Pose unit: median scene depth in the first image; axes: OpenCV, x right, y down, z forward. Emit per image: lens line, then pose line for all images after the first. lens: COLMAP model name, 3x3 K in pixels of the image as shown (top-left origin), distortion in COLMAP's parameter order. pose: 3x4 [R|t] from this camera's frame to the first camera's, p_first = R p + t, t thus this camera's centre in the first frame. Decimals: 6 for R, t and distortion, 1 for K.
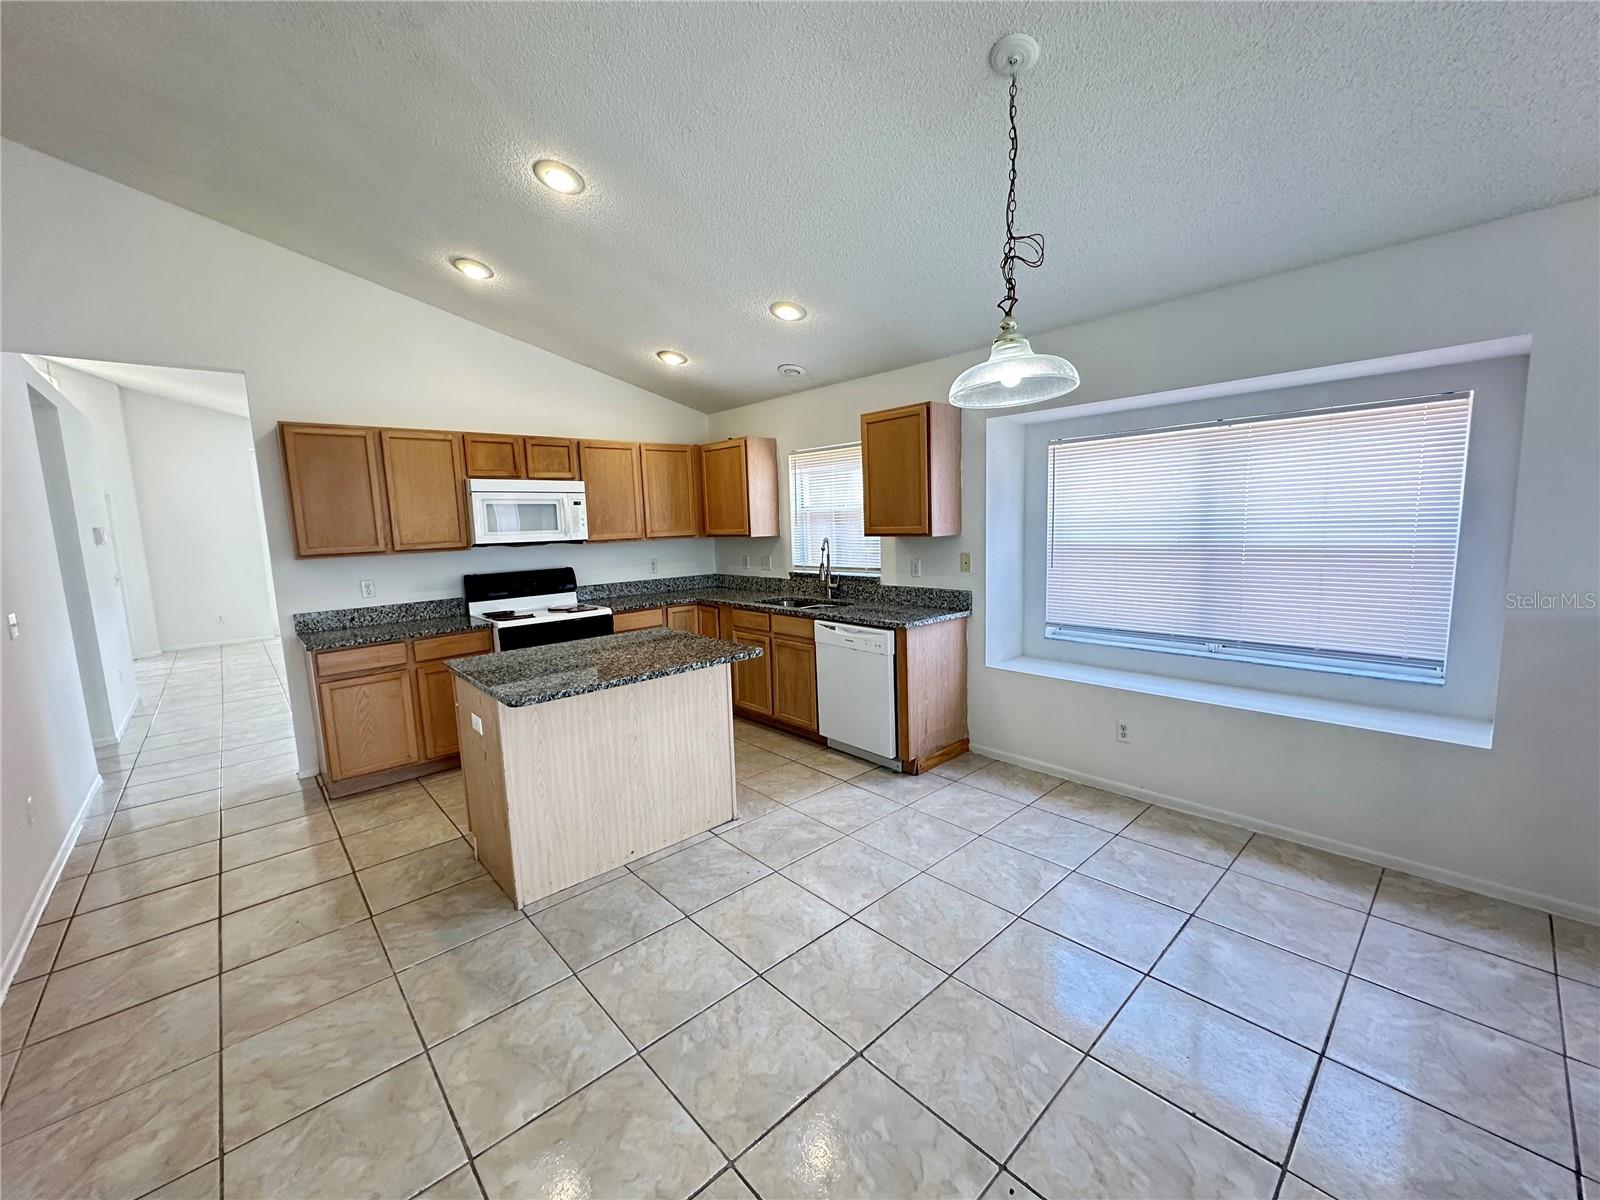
lens RADIAL K [[640.0, 0, 800.6], [0, 640.0, 599.9], [0, 0, 1]] dist [-0.007009, 0.001730]
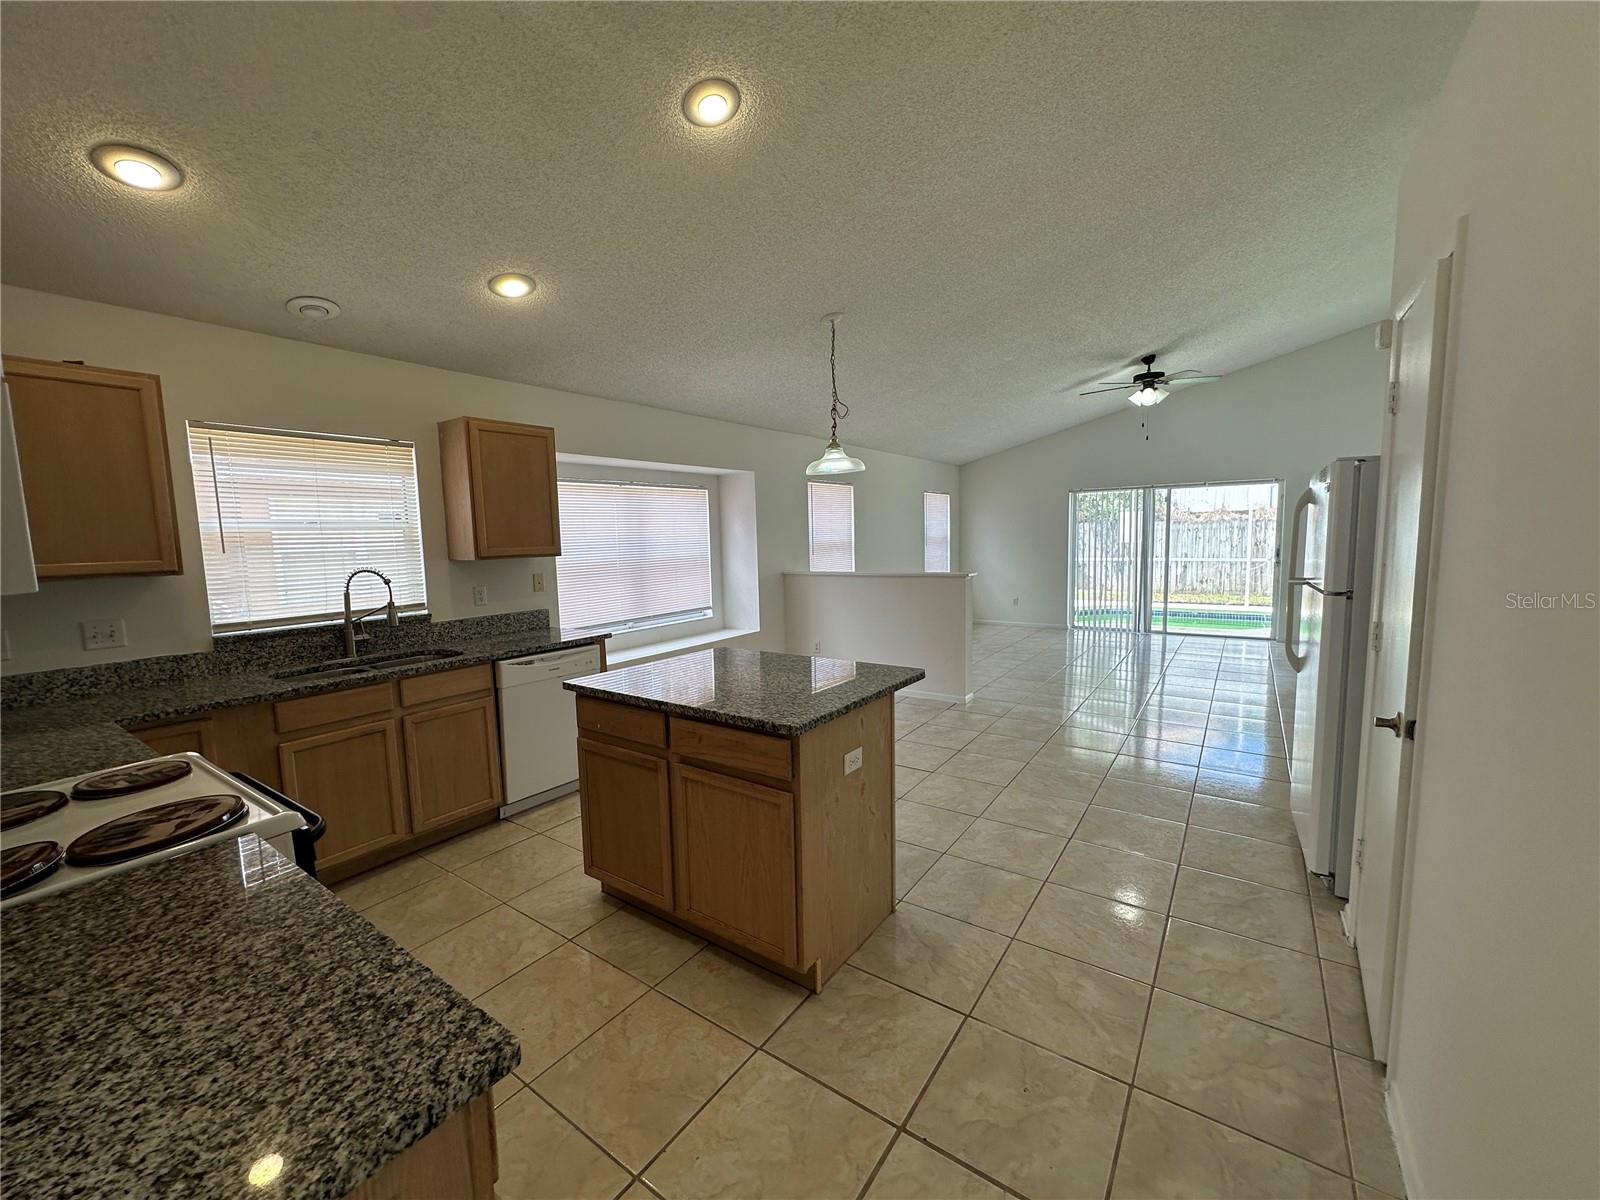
lens RADIAL K [[640.0, 0, 800.0], [0, 640.0, 599.3], [0, 0, 1]] dist [-0.007009, 0.001730]
pose [[-0.215701, -0.061883, 0.974496, -0.870375], [0.155237, 0.983124, 0.096793, -0.067572], [-0.964041, 0.172156, -0.202455, 0.815662]]
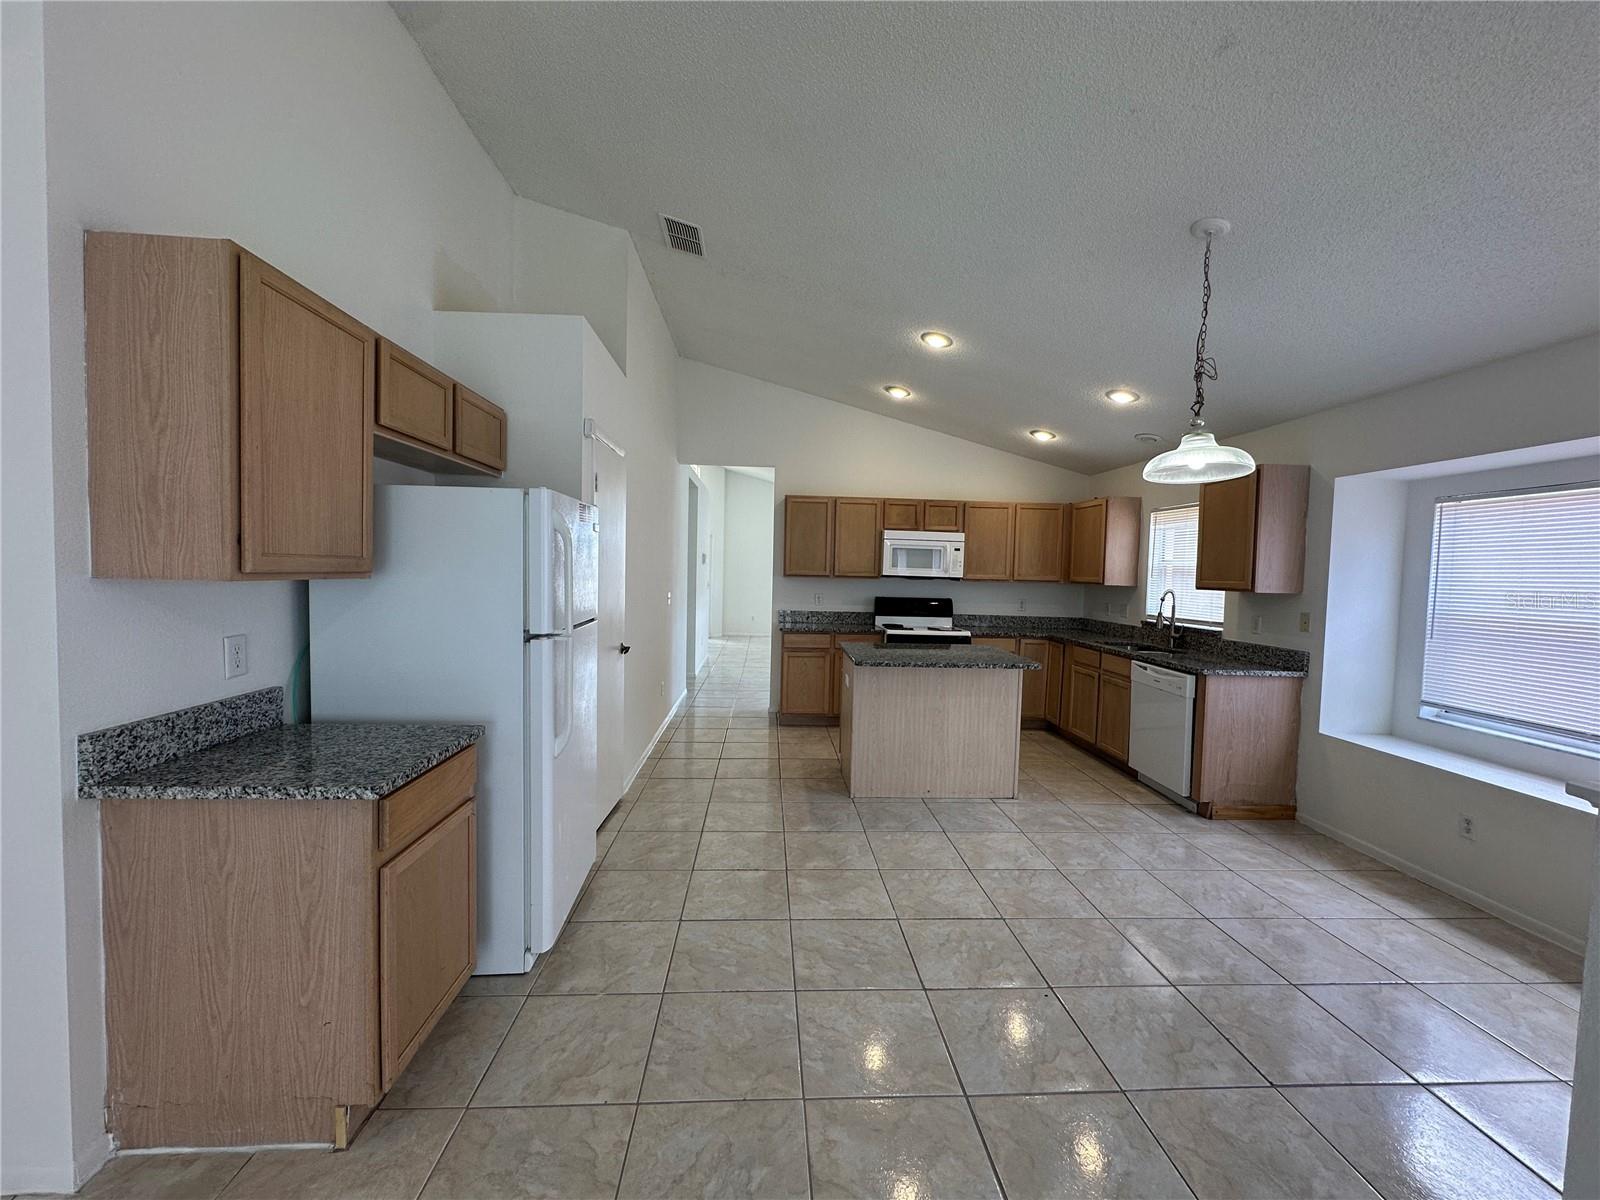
lens RADIAL K [[640.0, 0, 799.7], [0, 640.0, 600.5], [0, 0, 1]] dist [-0.007009, 0.001730]
pose [[0.772260, 0.083670, -0.629773, 0.276624], [-0.130668, 0.991015, -0.028568, 0.037548], [0.621724, 0.104353, 0.776254, -0.242473]]
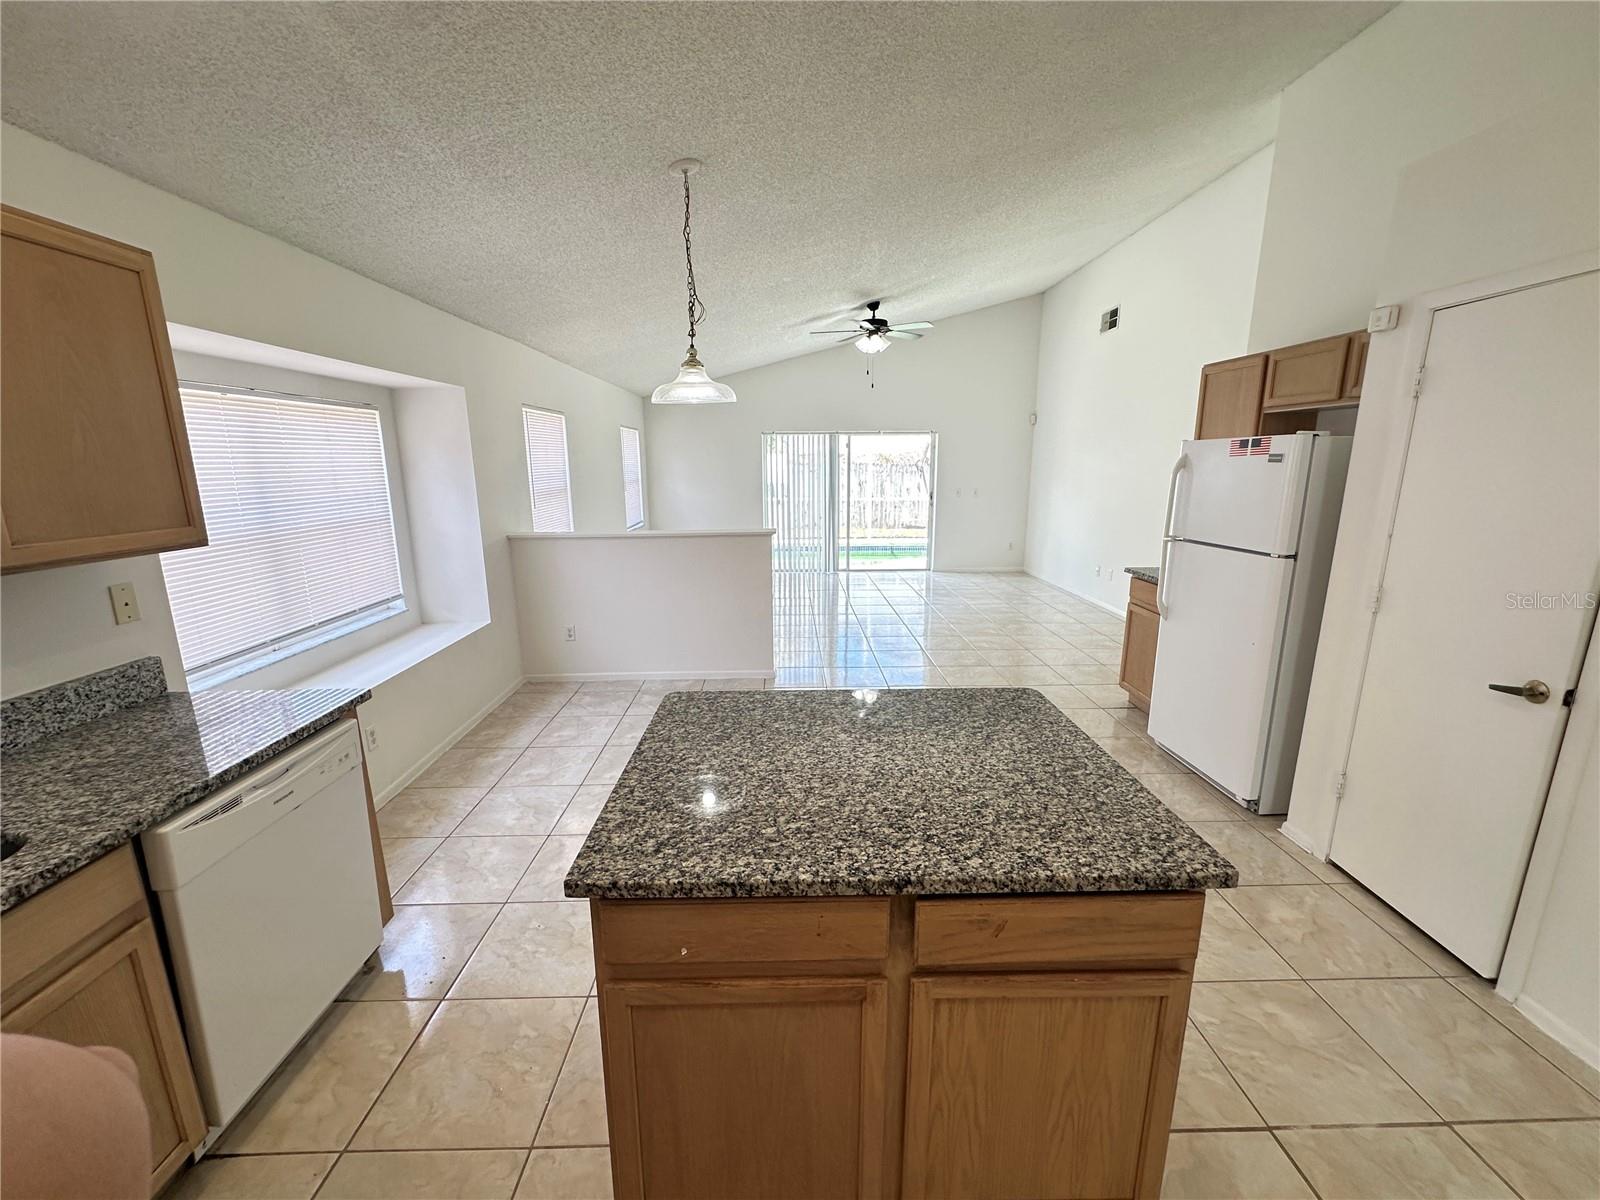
lens RADIAL K [[640.0, 0, 800.2], [0, 640.0, 599.4], [0, 0, 1]] dist [-0.007009, 0.001730]
pose [[-0.751422, -0.103152, 0.651709, -0.438361], [0.113875, 0.952610, 0.282076, -0.140277], [-0.649921, 0.286172, -0.704066, 1.020516]]
